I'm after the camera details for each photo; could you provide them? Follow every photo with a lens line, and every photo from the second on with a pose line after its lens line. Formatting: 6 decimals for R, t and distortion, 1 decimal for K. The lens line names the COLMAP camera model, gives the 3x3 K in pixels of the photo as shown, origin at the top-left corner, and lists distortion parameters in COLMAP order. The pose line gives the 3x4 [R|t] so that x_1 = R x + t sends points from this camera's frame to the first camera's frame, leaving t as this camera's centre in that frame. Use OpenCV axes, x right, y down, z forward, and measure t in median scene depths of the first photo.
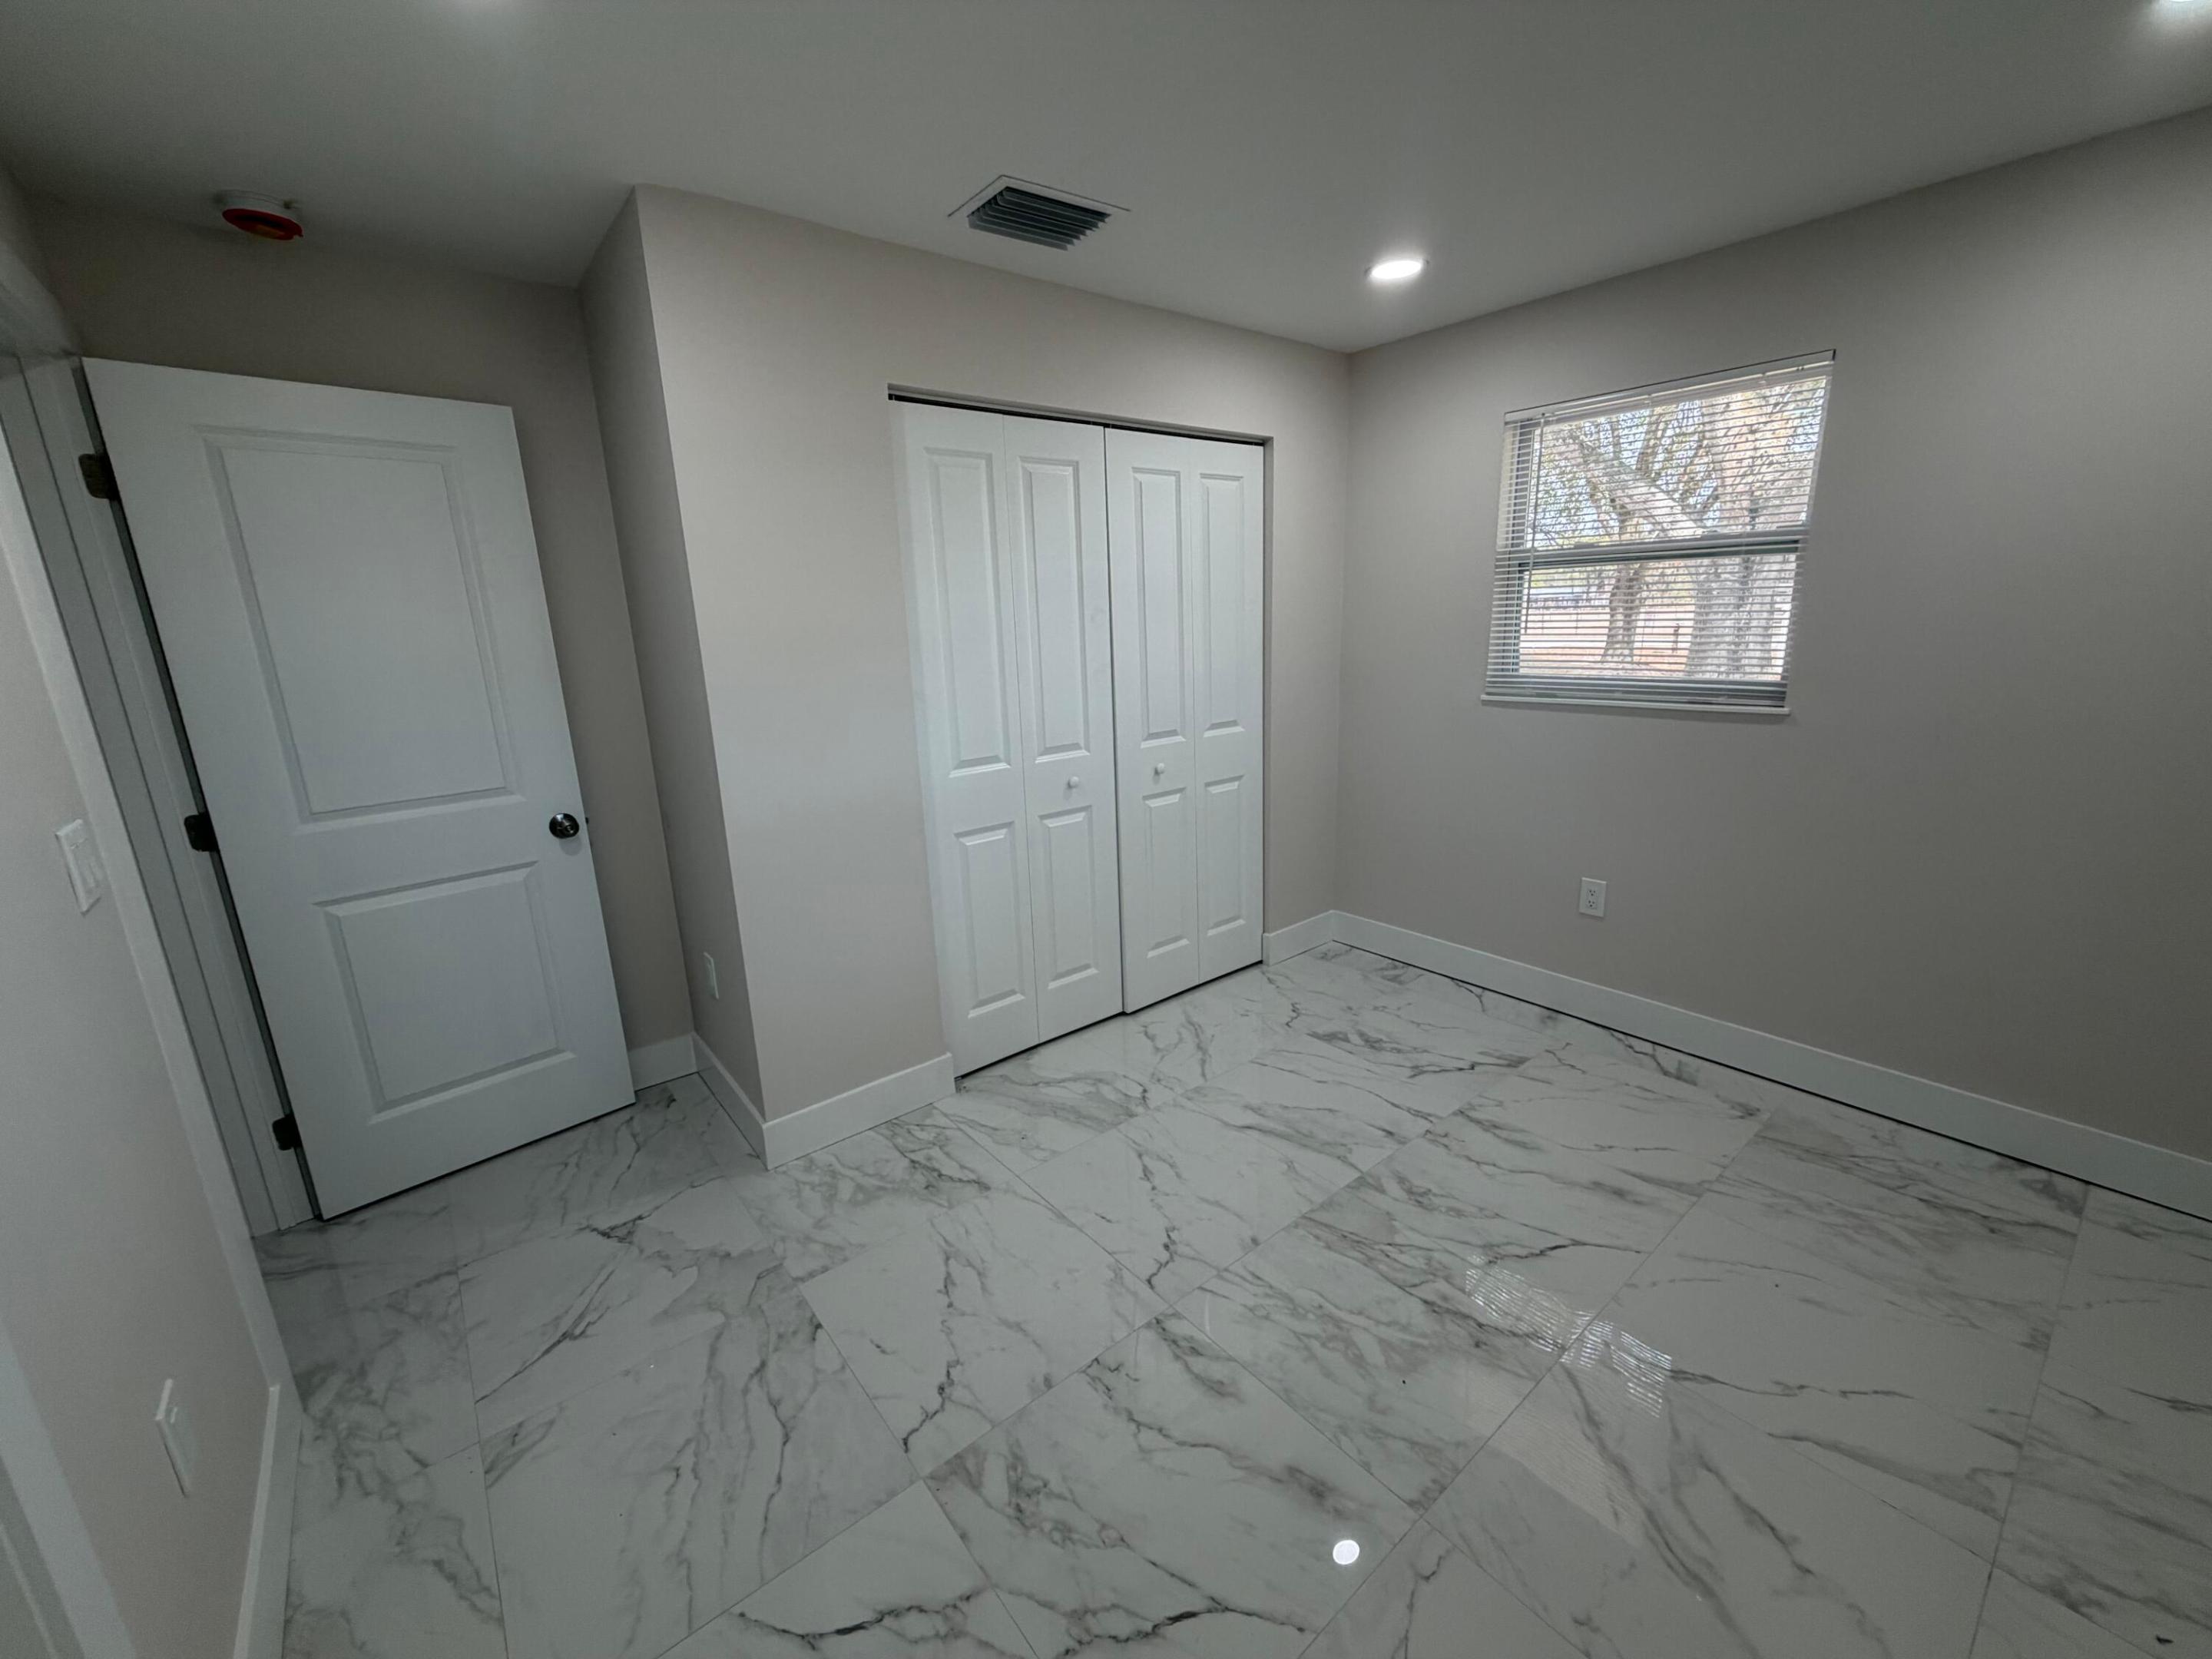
lens RADIAL K [[877.0, 0, 1100.3], [0, 877.0, 837.0], [0, 0, 1]] dist [-0.009126, 0.000196]
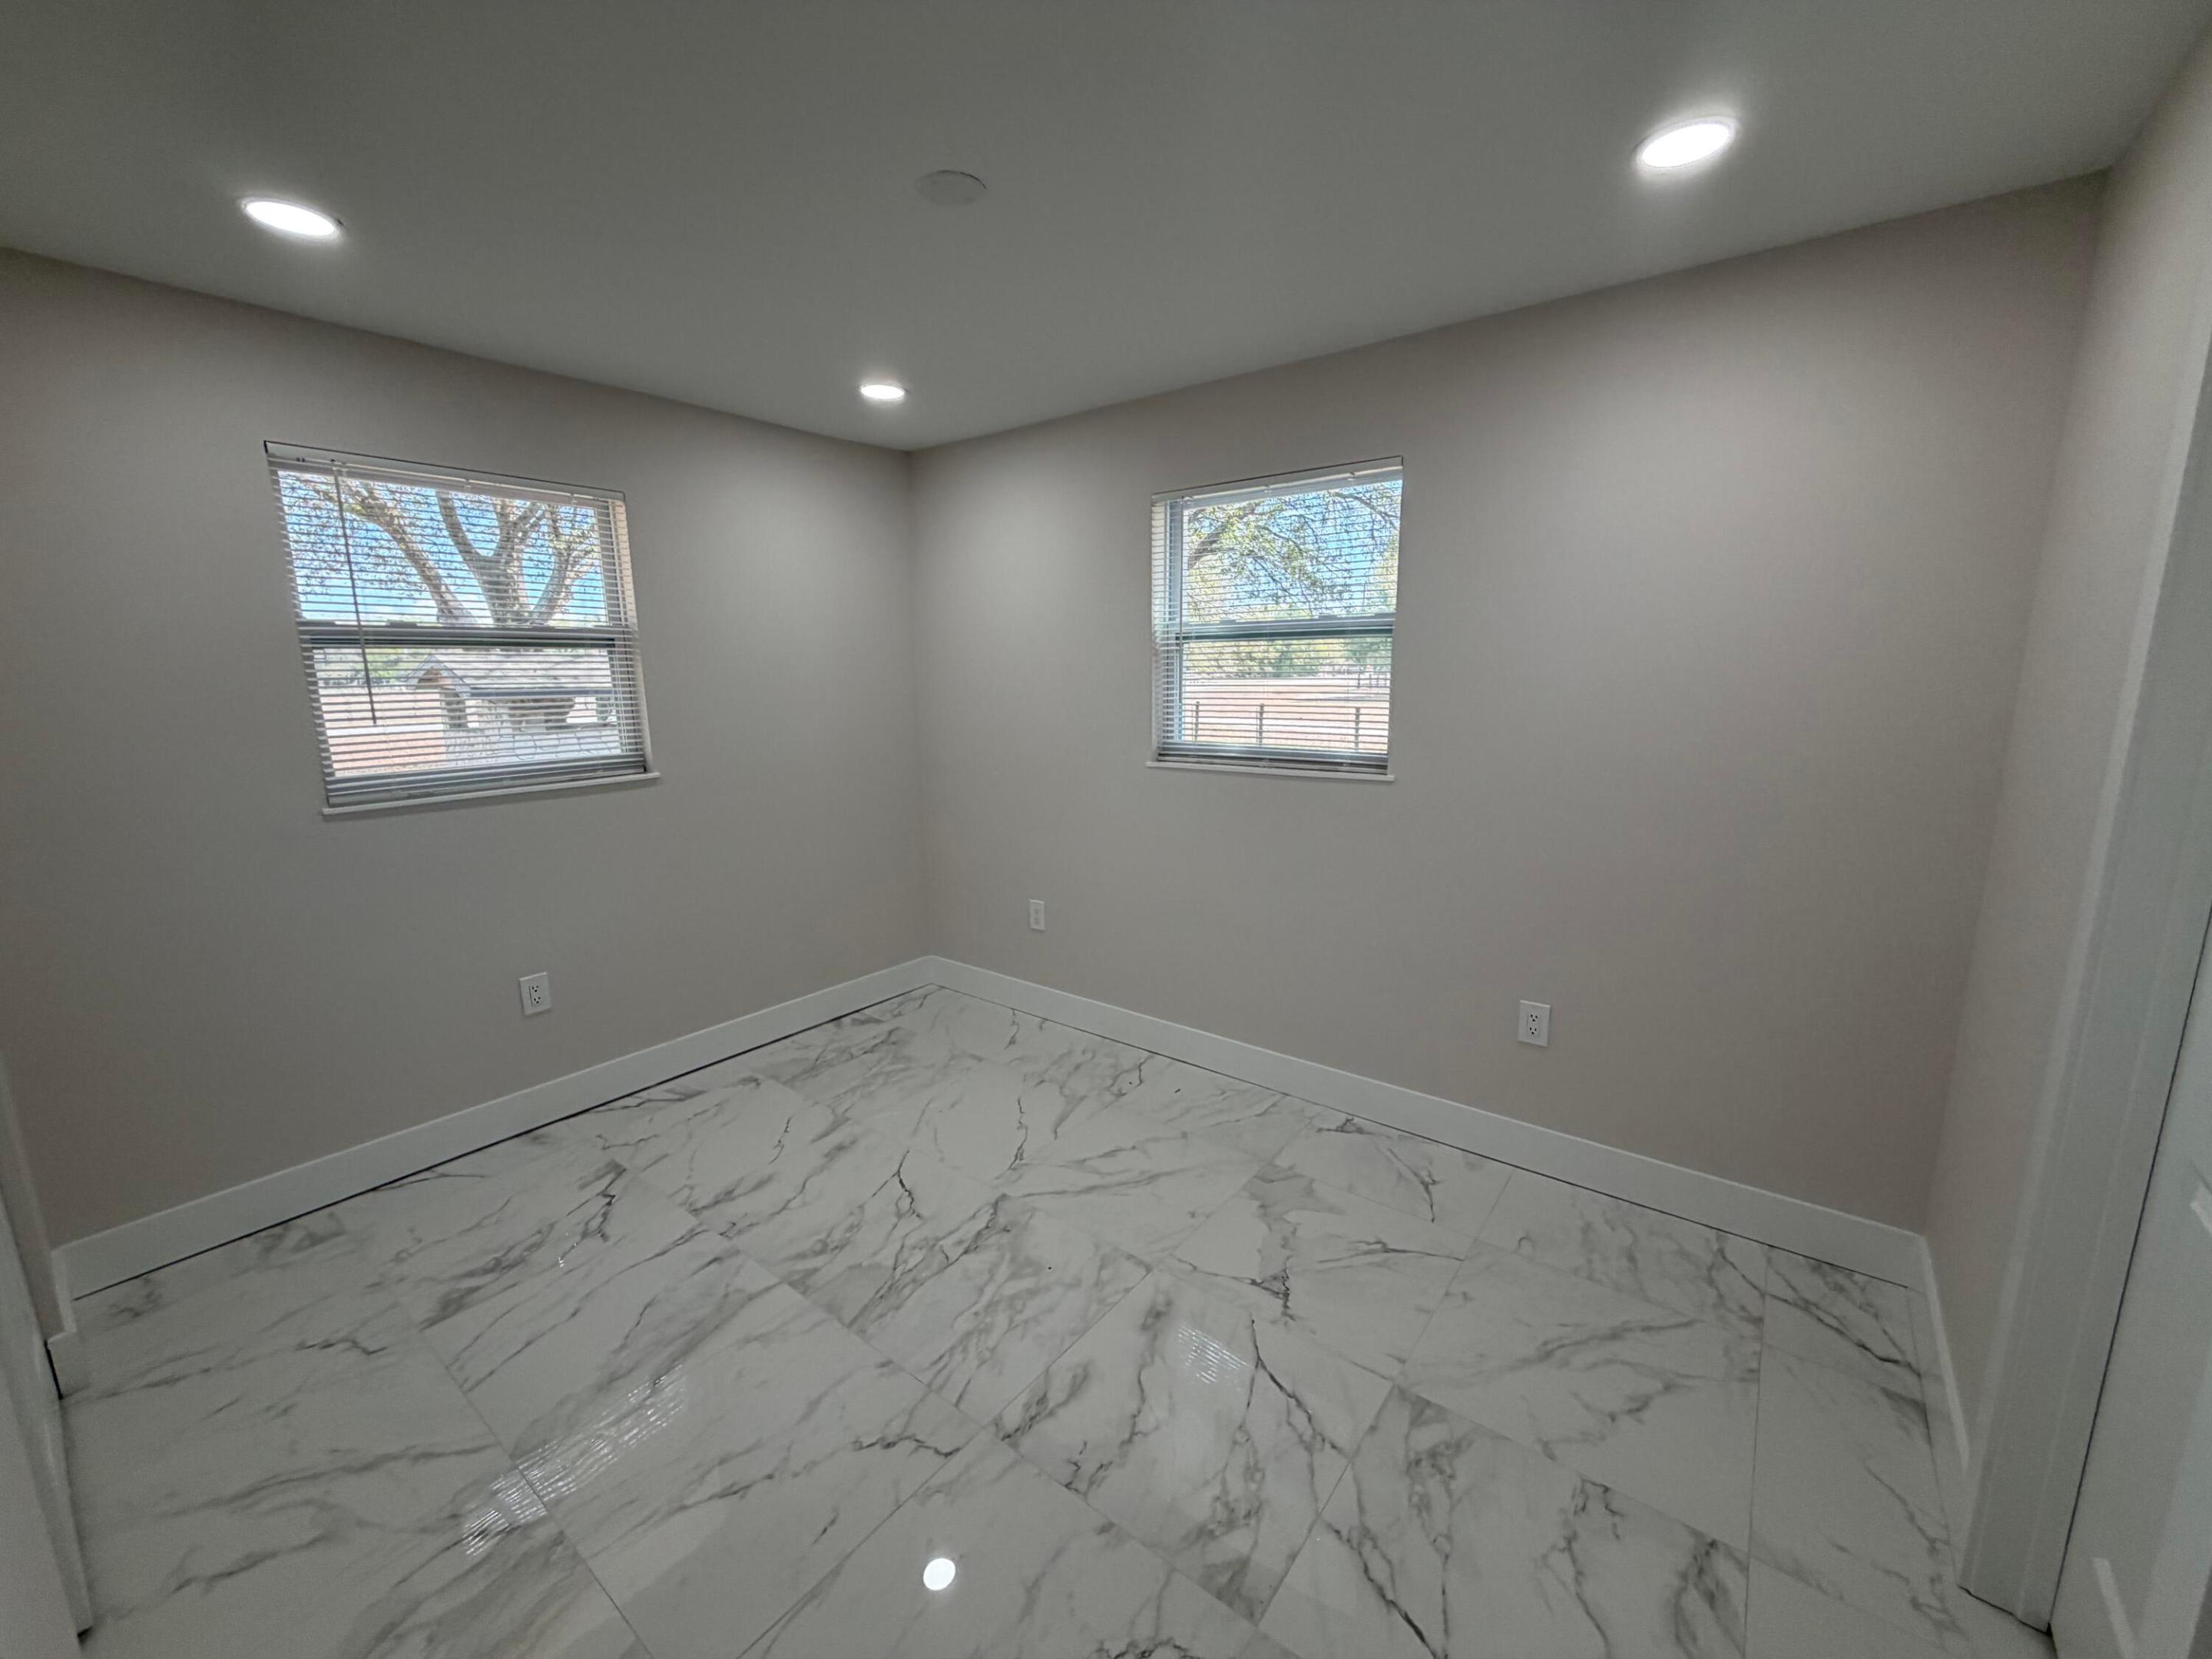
lens RADIAL K [[877.0, 0, 1100.3], [0, 877.0, 837.0], [0, 0, 1]] dist [-0.009126, 0.000196]
pose [[-0.229324, -0.148035, 0.962027, -0.705805], [0.262410, 0.942369, 0.207563, -0.193996], [-0.937311, 0.300045, -0.177262, 0.834675]]
